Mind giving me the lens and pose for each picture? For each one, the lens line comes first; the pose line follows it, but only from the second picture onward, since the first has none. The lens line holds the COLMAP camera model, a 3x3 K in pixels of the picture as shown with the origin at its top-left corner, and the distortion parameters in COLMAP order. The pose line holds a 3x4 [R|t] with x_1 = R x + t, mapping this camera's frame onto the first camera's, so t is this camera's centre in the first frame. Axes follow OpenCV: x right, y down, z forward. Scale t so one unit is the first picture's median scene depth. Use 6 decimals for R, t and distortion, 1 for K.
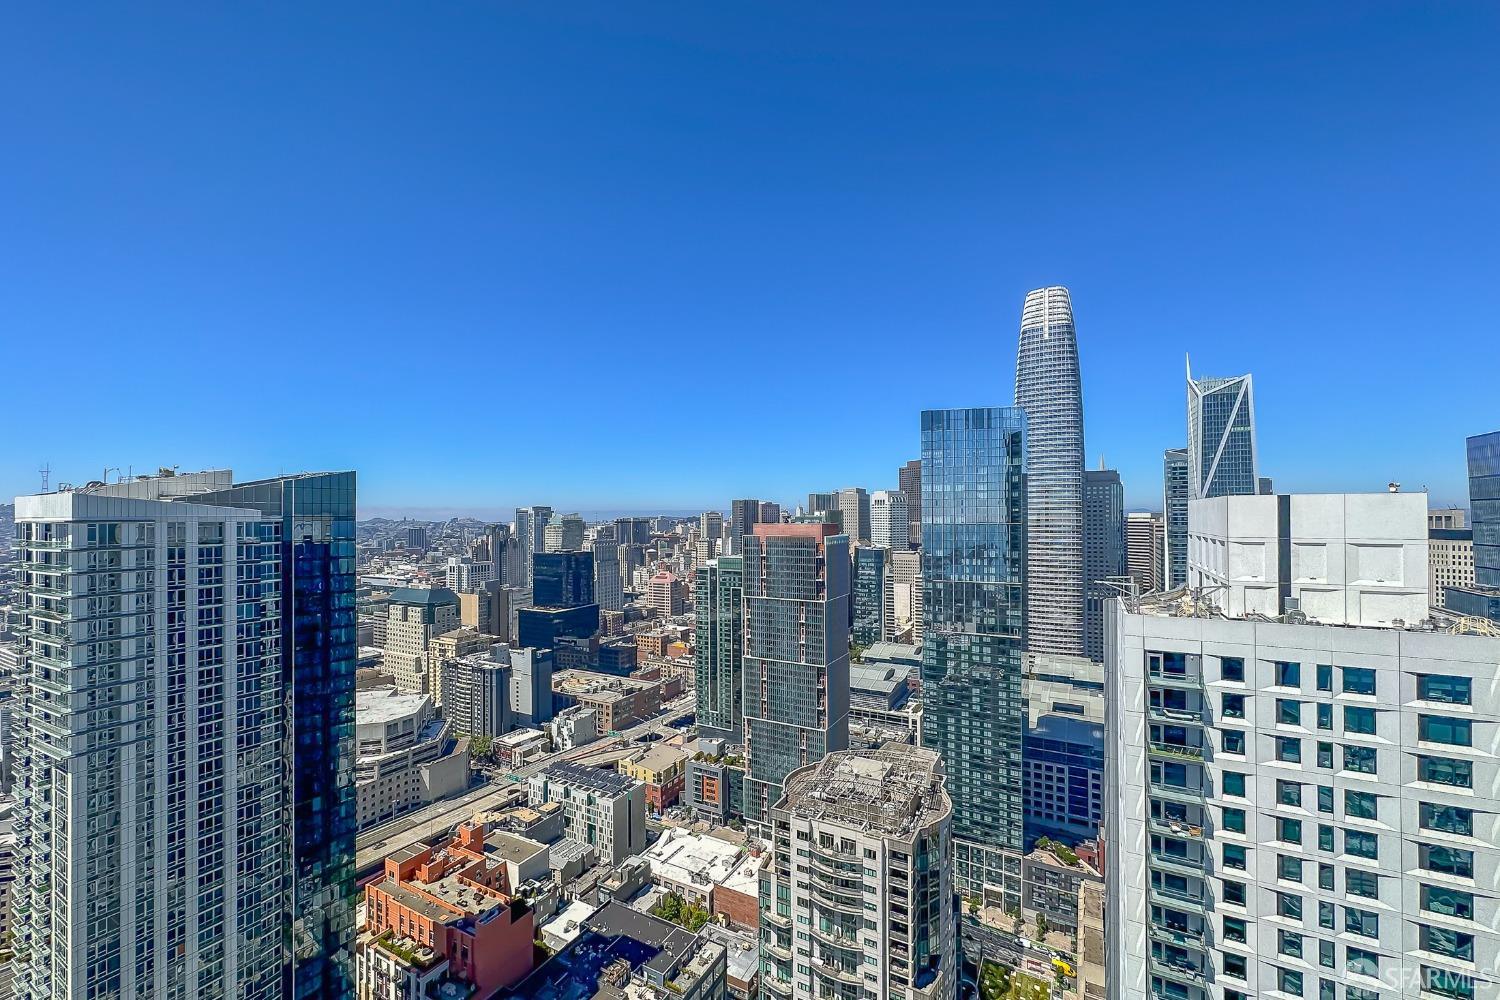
lens RADIAL K [[605.5, 0, 752.1], [0, 605.5, 512.1], [0, 0, 1]] dist [-0.003937, 0.000599]
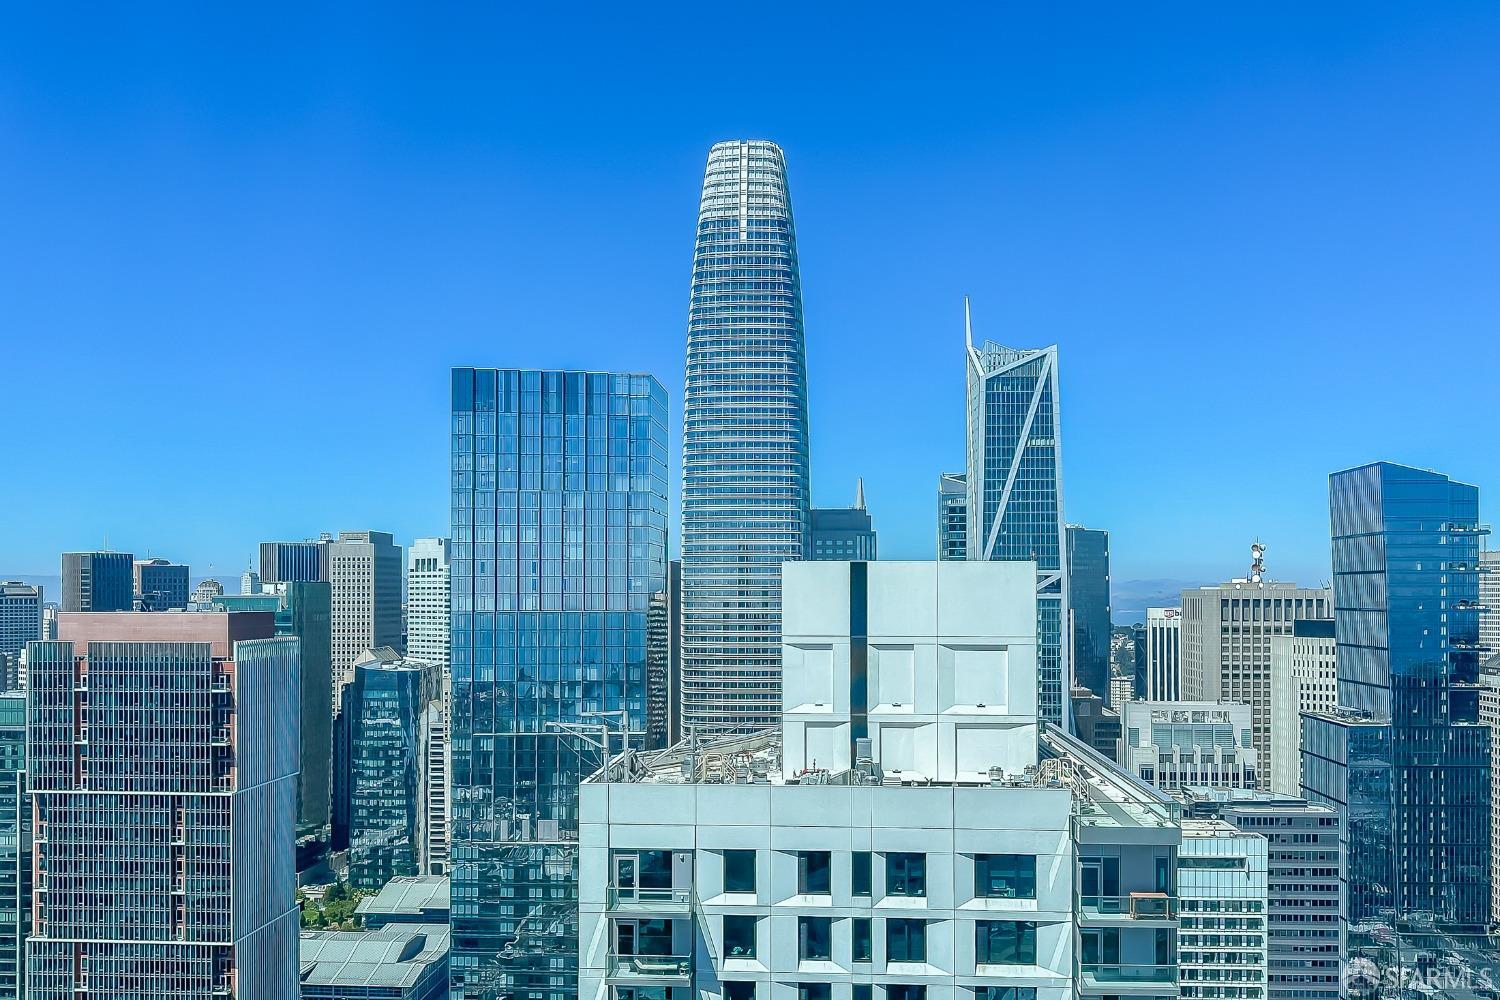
lens RADIAL K [[1338.8, 0, 752.3], [0, 1338.8, 577.9], [0, 0, 1]] dist [0.001134, -0.057051]
pose [[0.903223, 0.006565, 0.429121, 0.151456], [-0.003682, 0.999965, -0.007548, -0.001679], [-0.429155, 0.005237, 0.903216, -0.069433]]
